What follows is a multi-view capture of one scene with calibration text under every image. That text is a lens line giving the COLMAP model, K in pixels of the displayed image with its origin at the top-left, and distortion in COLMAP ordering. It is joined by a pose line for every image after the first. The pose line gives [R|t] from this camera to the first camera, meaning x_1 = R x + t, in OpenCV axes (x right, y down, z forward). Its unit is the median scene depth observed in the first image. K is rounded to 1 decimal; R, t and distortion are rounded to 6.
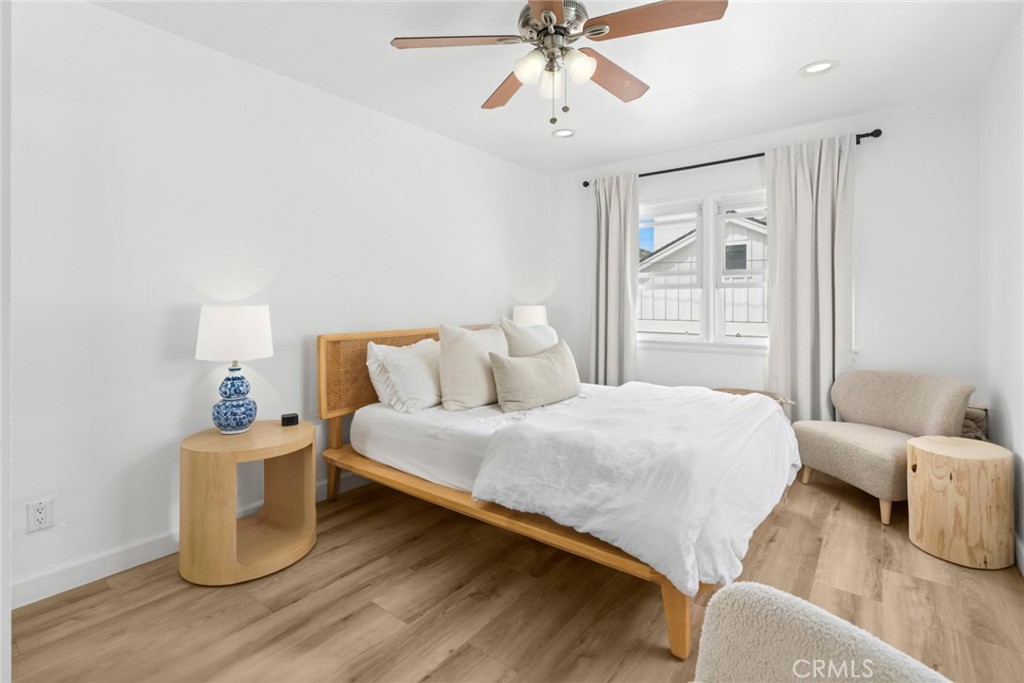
lens RADIAL K [[466.9, 0, 514.0], [0, 466.9, 290.0], [0, 0, 1]] dist [0.000467, 0.000380]
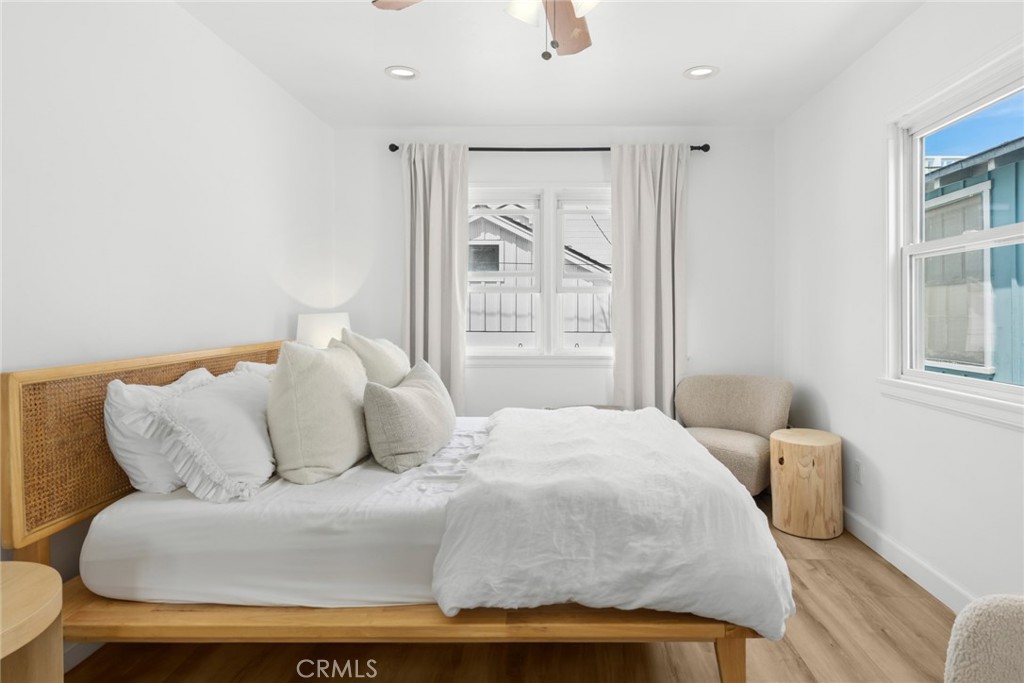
lens RADIAL K [[580.4, 0, 512.0], [0, 580.4, 298.2], [0, 0, 1]] dist [0.000729, 0.000136]
pose [[0.802228, 0.016581, 0.596787, -0.374527], [-0.020508, 0.999790, -0.000209, 0.010862], [-0.596665, -0.012071, 0.802400, 0.233484]]
